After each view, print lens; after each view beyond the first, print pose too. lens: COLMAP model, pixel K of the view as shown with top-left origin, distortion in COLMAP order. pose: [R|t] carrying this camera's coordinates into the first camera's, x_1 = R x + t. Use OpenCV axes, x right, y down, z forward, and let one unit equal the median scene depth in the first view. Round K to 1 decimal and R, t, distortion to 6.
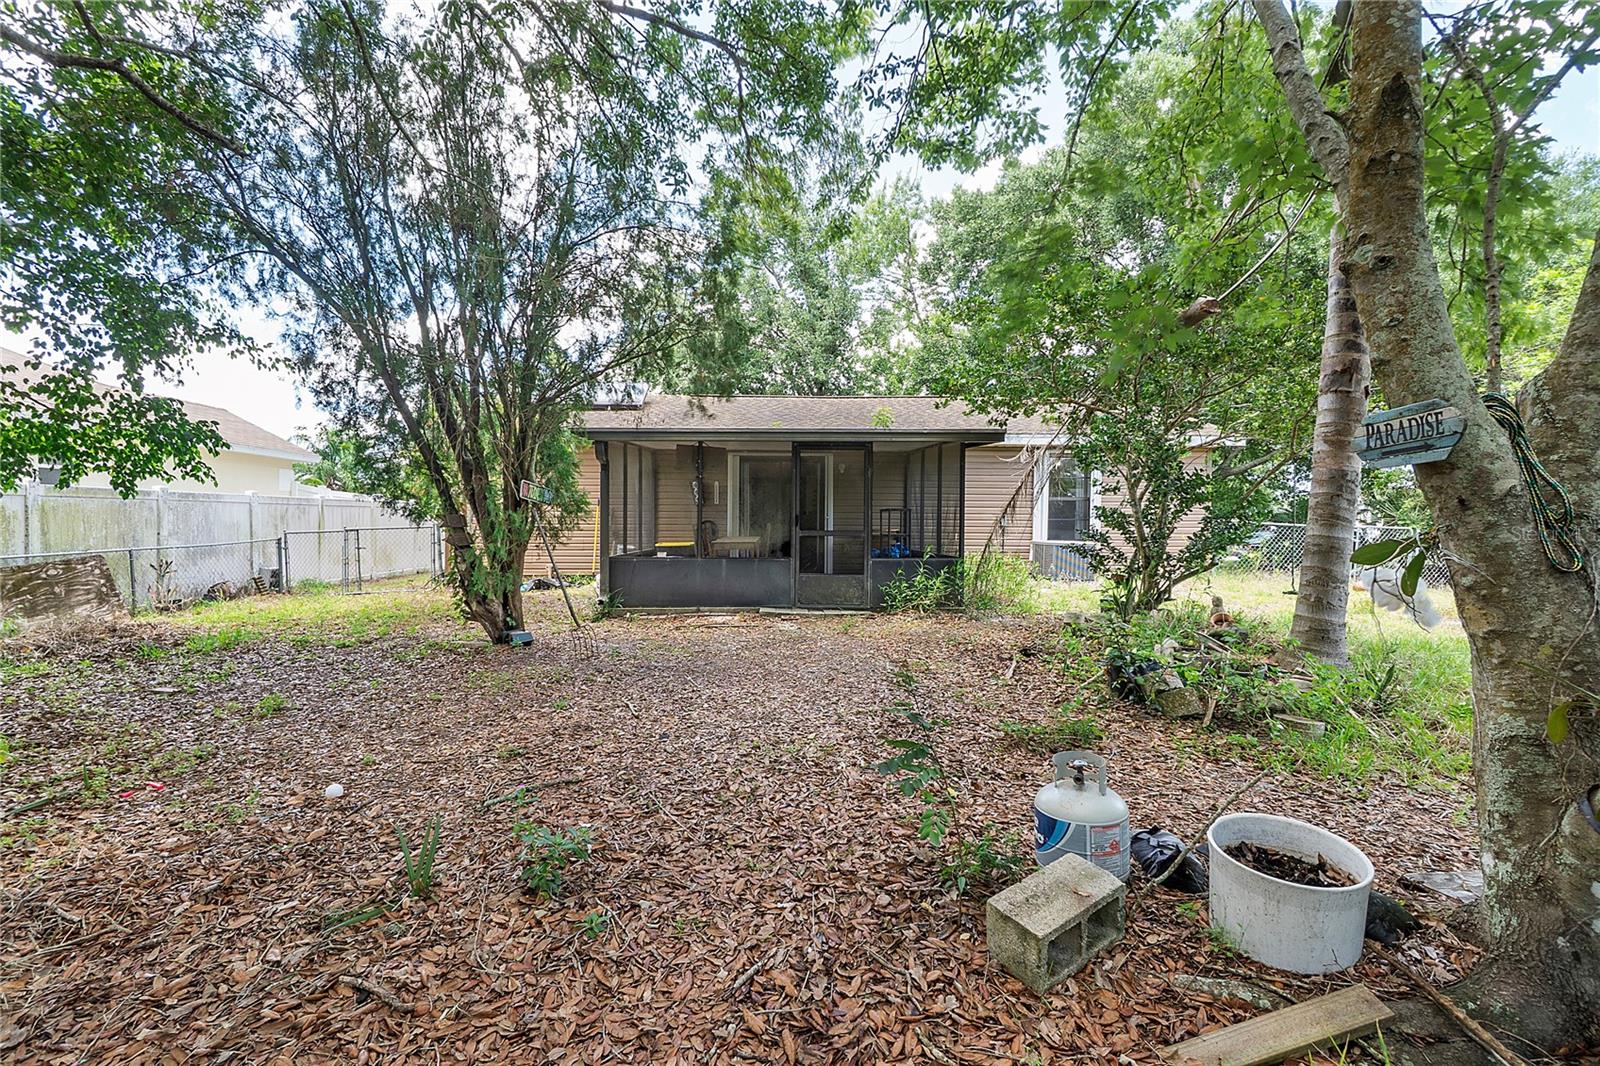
lens RADIAL K [[706.8, 0, 785.9], [0, 706.8, 530.8], [0, 0, 1]] dist [-0.000368, 0.000059]
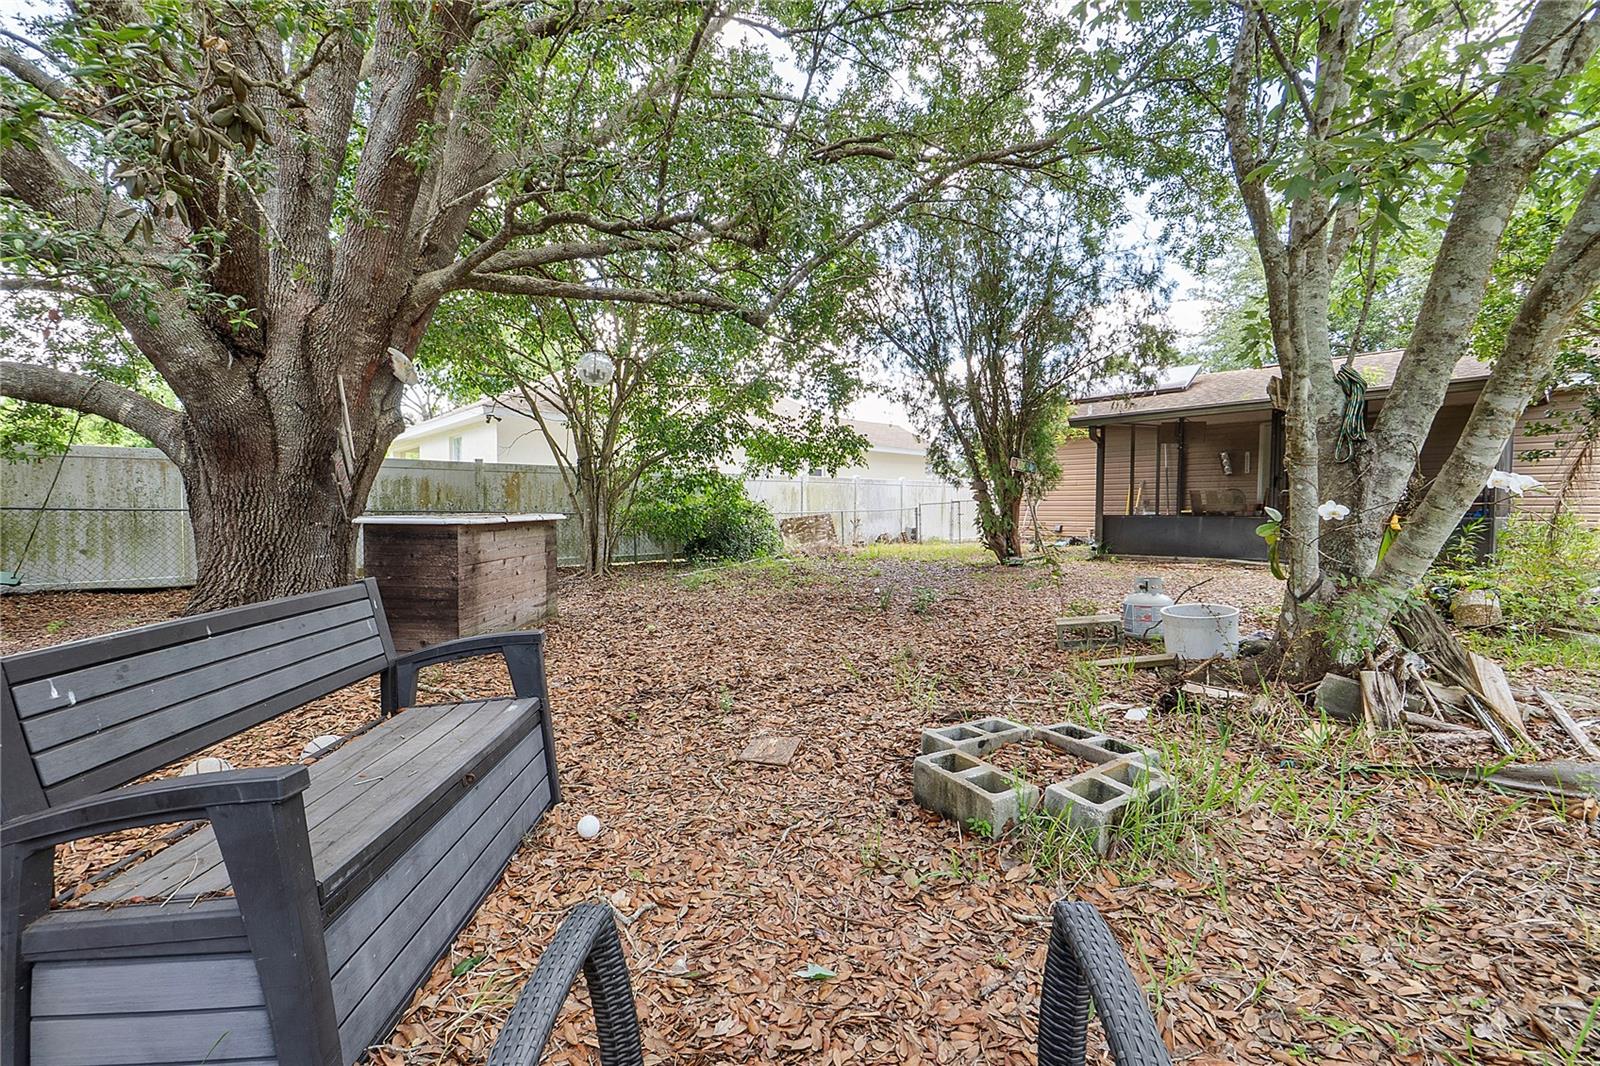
lens RADIAL K [[706.8, 0, 785.9], [0, 706.8, 530.8], [0, 0, 1]] dist [-0.000368, 0.000059]
pose [[0.659348, 0.025759, -0.751396, 0.449383], [-0.012958, 0.999654, 0.022899, 0.057273], [0.751726, -0.005362, 0.659454, -0.390114]]
